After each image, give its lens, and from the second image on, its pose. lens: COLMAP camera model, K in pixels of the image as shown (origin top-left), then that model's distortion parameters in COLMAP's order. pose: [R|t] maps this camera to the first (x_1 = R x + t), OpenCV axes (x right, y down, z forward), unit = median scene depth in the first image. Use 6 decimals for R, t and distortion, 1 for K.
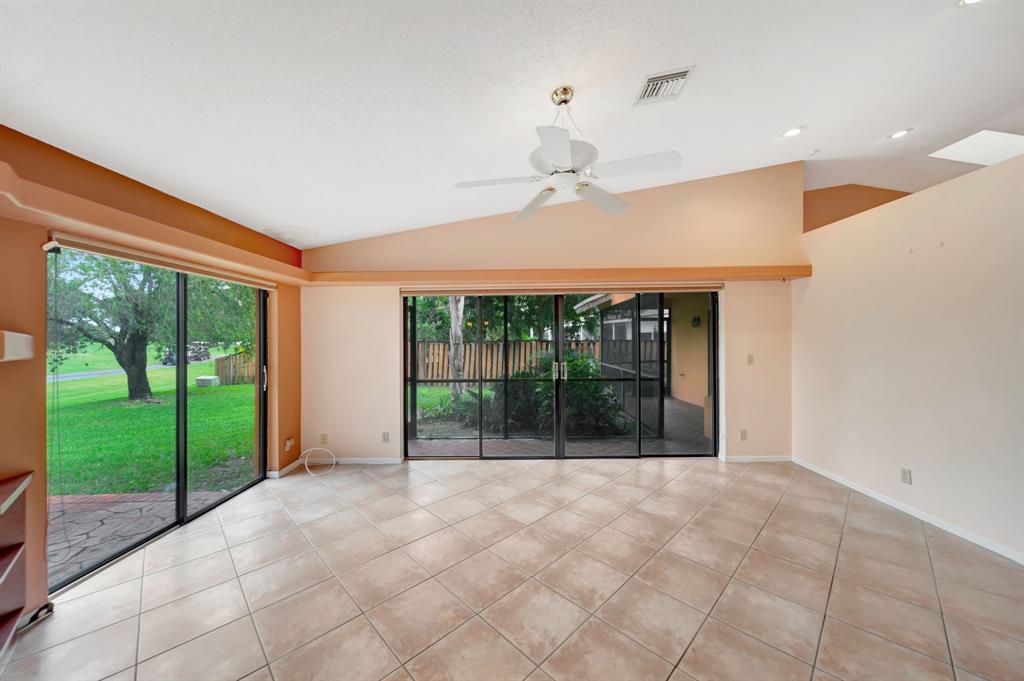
lens RADIAL K [[361.1, 0, 505.9], [0, 361.1, 334.9], [0, 0, 1]] dist [0.001749, -0.000275]
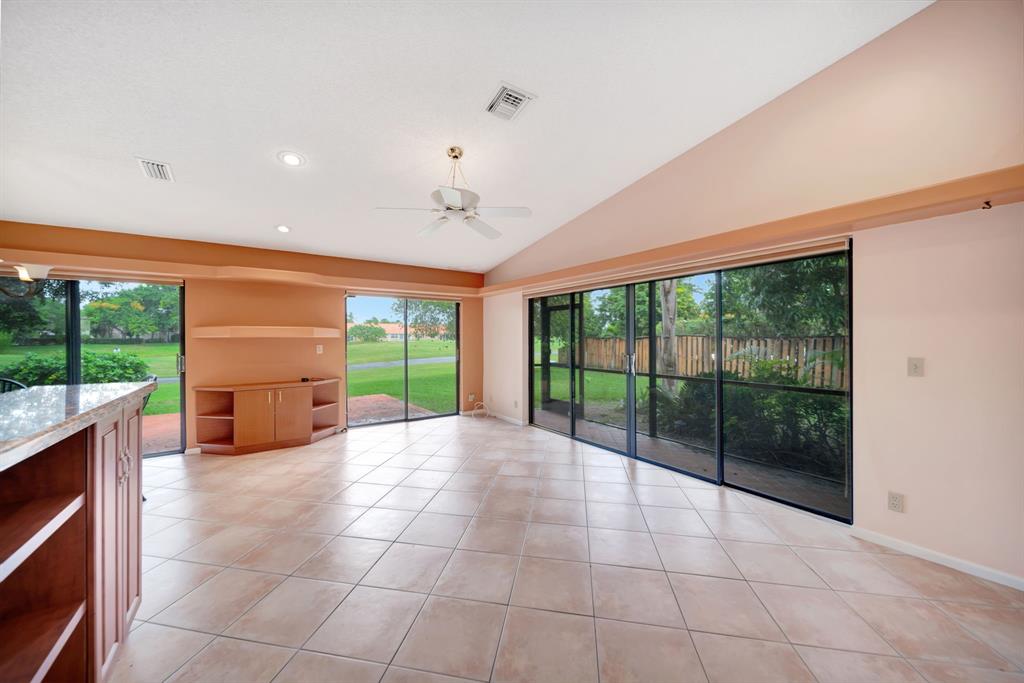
lens RADIAL K [[361.1, 0, 502.6], [0, 361.1, 336.5], [0, 0, 1]] dist [0.001749, -0.000275]
pose [[0.579944, 0.008104, -0.814616, 0.757956], [0.005101, 0.999895, 0.013579, 0.012277], [0.814641, -0.012030, 0.579841, 0.184091]]
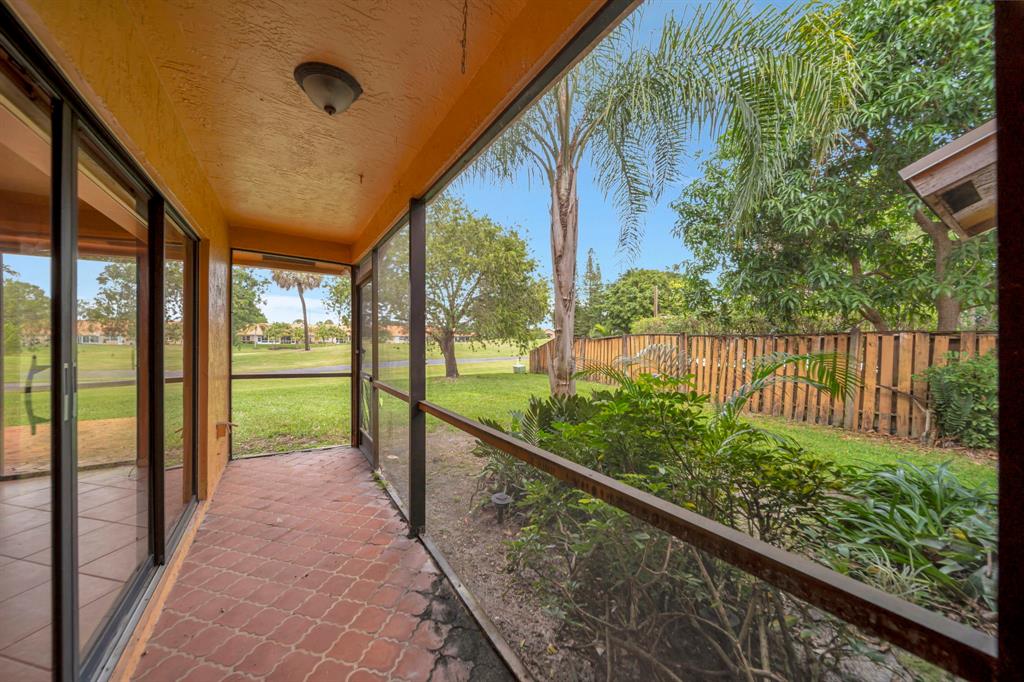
lens RADIAL K [[361.1, 0, 506.3], [0, 361.1, 339.6], [0, 0, 1]] dist [0.001749, -0.000275]
pose [[0.545670, 0.009828, -0.837942, 0.597936], [0.003248, 0.999899, 0.013843, 0.058119], [0.837994, -0.010275, 0.545583, 1.192326]]
